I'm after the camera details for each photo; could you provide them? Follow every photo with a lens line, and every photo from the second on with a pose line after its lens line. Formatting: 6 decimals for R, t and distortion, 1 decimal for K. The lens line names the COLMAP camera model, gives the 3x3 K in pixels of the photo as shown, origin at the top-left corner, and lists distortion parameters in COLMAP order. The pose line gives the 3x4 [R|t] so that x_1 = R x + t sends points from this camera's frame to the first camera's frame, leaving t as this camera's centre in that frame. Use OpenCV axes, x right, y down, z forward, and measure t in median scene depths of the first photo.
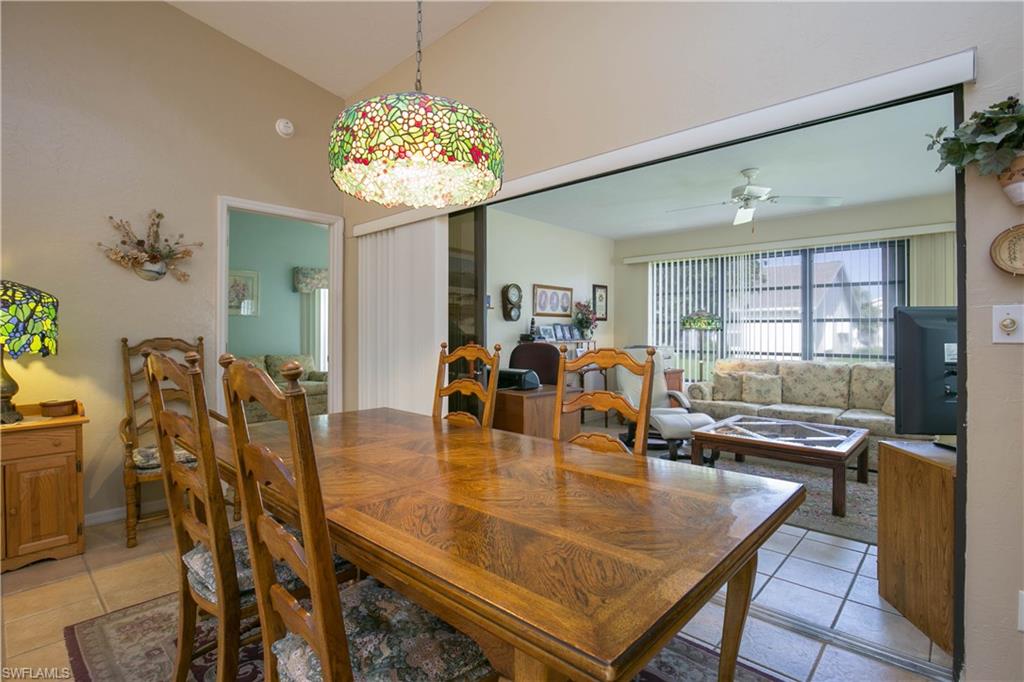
lens RADIAL K [[491.1, 0, 526.7], [0, 491.1, 329.2], [0, 0, 1]] dist [-0.036179, 0.000789]
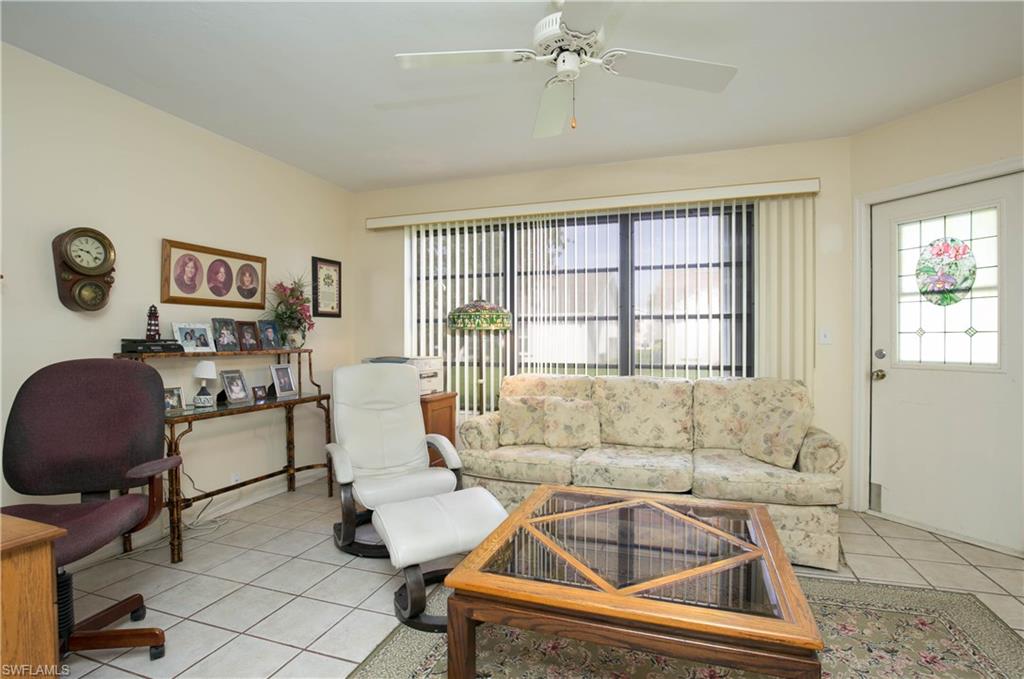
lens RADIAL K [[489.5, 0, 517.4], [0, 489.5, 341.5], [0, 0, 1]] dist [-0.005321, 0.004547]
pose [[0.920268, -0.006983, 0.391227, 0.151539], [0.001651, 0.999901, 0.013964, 0.006258], [-0.391286, -0.012204, 0.920188, 0.398057]]
